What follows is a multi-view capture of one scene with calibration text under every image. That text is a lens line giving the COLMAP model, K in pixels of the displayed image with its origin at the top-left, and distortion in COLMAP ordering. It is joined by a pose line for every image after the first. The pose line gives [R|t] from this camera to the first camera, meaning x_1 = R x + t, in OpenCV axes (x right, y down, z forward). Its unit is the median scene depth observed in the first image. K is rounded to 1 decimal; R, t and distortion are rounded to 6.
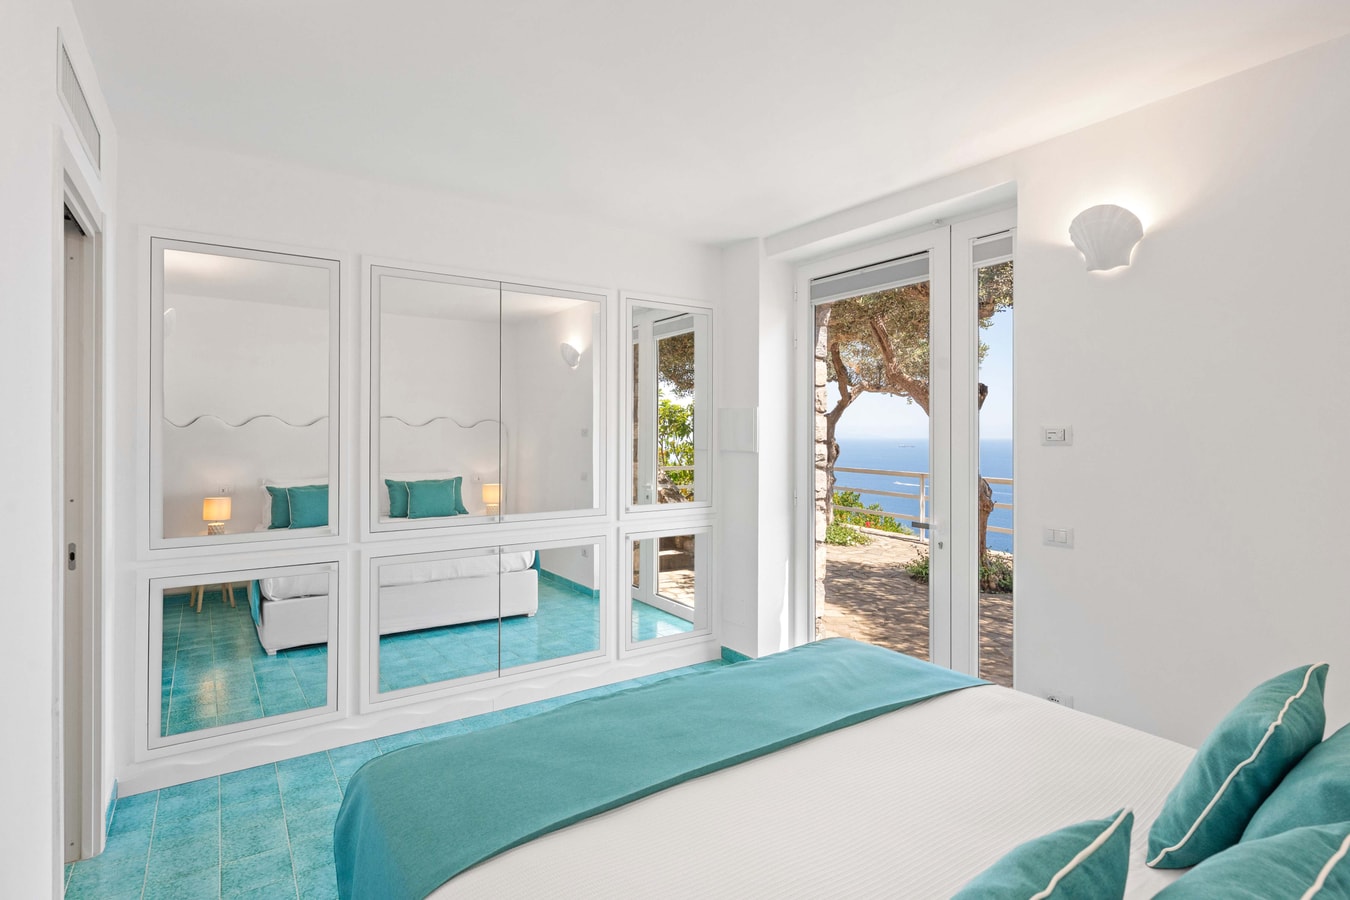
lens RADIAL K [[637.3, 0, 667.3], [0, 637.3, 446.6], [0, 0, 1]] dist [-0.054119, 0.000822]
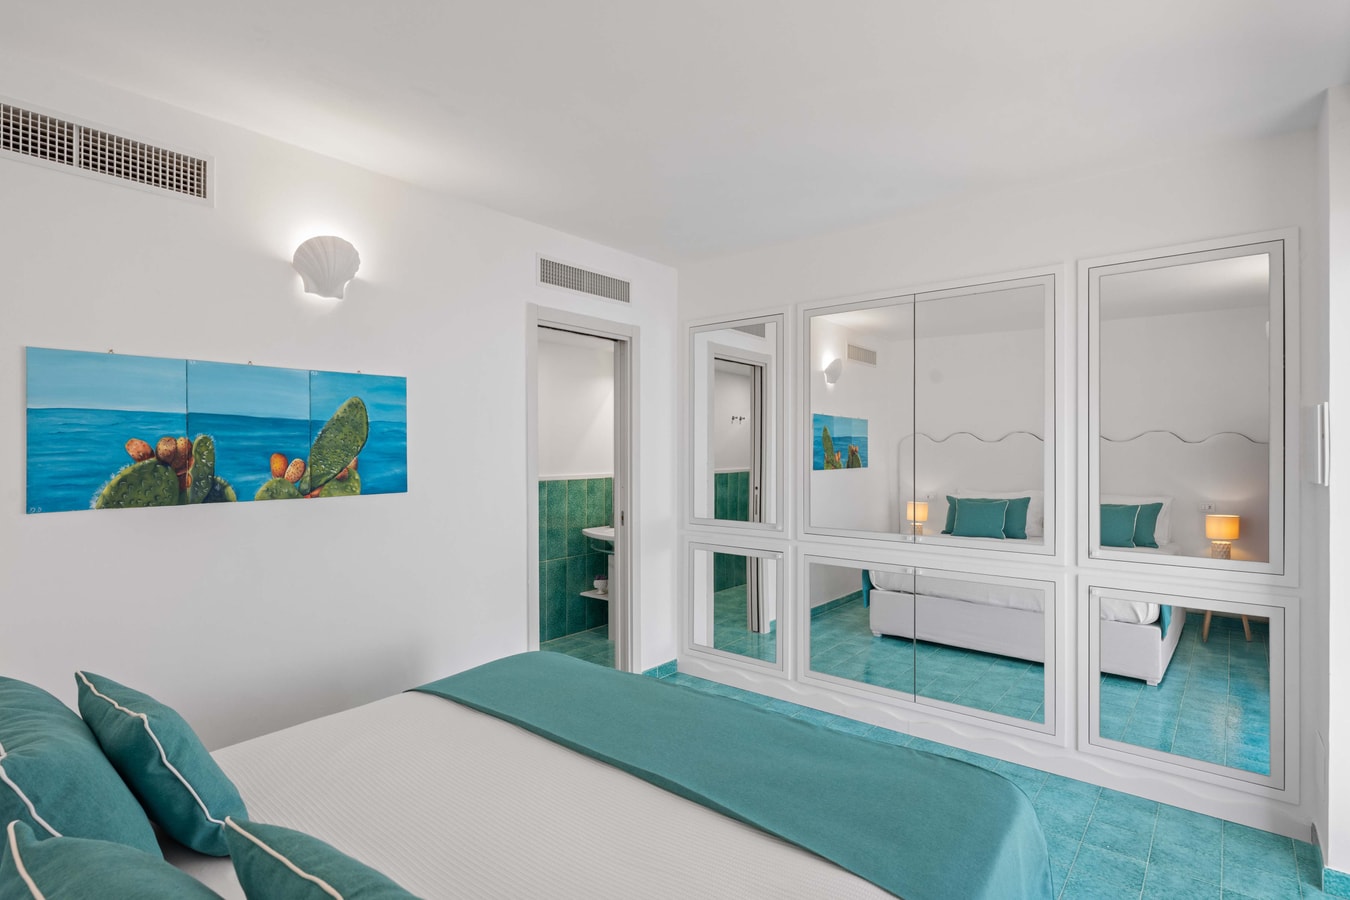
lens RADIAL K [[637.3, 0, 667.3], [0, 637.3, 446.6], [0, 0, 1]] dist [-0.054119, 0.000822]
pose [[0.270774, -0.005882, -0.962625, 0.439553], [-0.016822, 0.999800, -0.010842, -0.008770], [0.962496, 0.019129, 0.270620, 0.284990]]
